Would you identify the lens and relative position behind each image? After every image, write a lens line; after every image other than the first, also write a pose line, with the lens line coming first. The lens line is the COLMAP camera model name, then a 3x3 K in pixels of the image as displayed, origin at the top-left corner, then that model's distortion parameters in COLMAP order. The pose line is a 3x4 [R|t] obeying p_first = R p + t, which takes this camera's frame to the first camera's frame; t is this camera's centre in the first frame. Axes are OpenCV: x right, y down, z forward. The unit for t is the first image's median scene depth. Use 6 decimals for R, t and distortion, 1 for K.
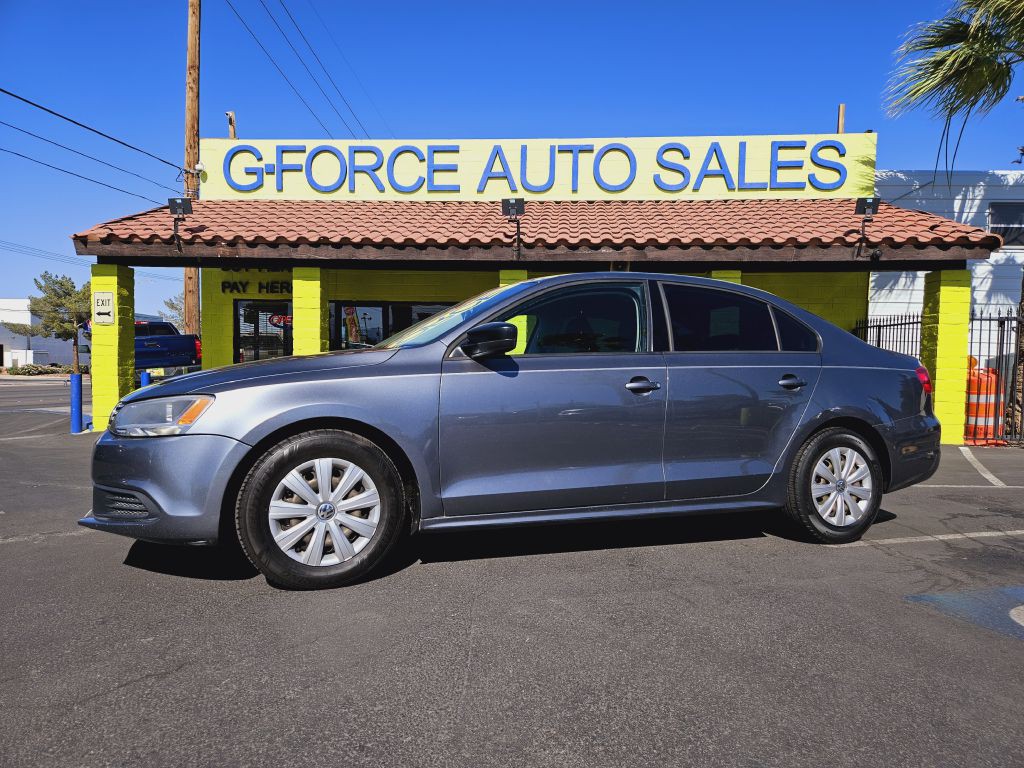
lens RADIAL K [[704.7, 0, 511.2], [0, 704.7, 389.2], [0, 0, 1]] dist [0.068680, -0.062903]
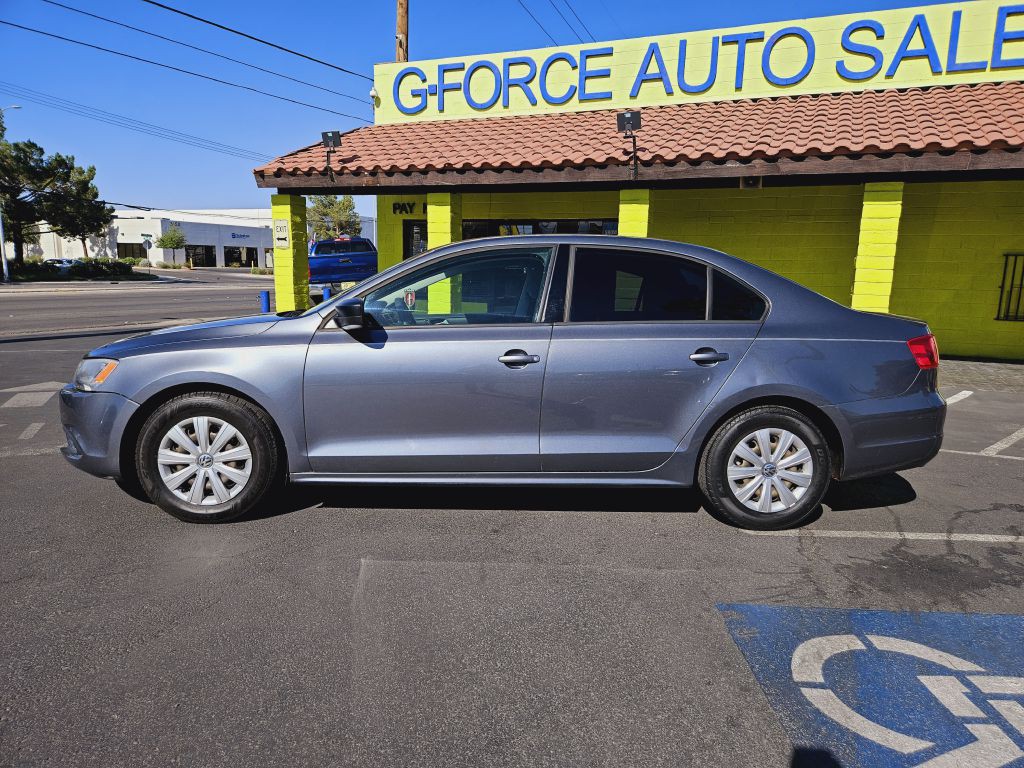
lens RADIAL K [[704.7, 0, 511.9], [0, 704.7, 389.8], [0, 0, 1]] dist [0.068680, -0.062903]
pose [[0.943476, 0.062978, -0.325403, 0.139551], [-0.016750, 0.989587, 0.142957, -0.028844], [0.331017, -0.129426, 0.934707, 0.016299]]
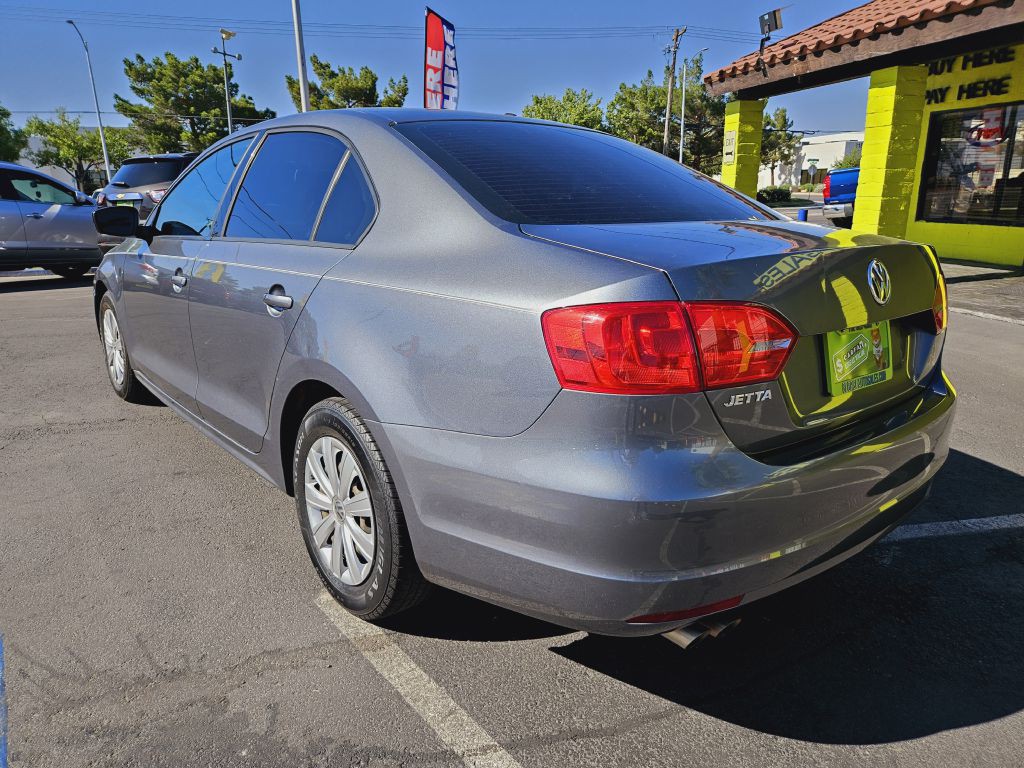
lens RADIAL K [[704.7, 0, 505.3], [0, 704.7, 388.3], [0, 0, 1]] dist [0.068680, -0.062903]
pose [[0.290431, 0.238940, -0.926584, 0.304782], [-0.005769, 0.968742, 0.248003, -0.025153], [0.956878, -0.066682, 0.282732, 0.311447]]
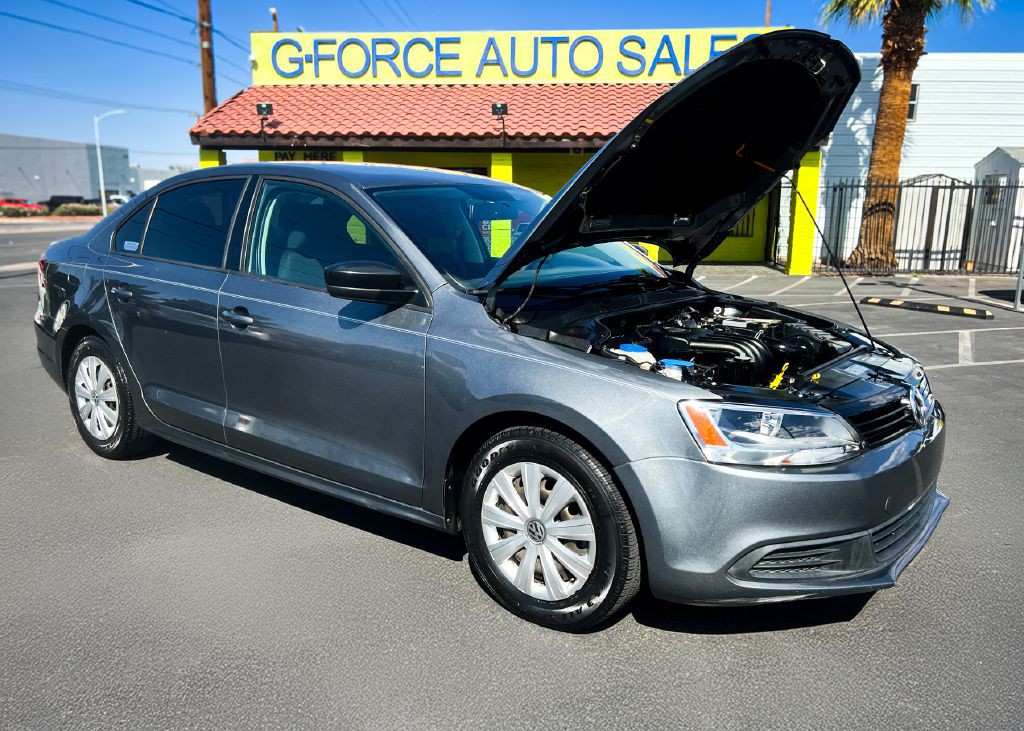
lens RADIAL K [[870.4, 0, 517.7], [0, 870.4, 387.2], [0, 0, 1]] dist [0.028575, -0.016217]
pose [[0.999858, -0.005835, -0.015824, 0.047583], [0.008647, 0.982897, 0.183952, -0.024419], [0.014480, -0.184063, 0.982808, -0.619592]]
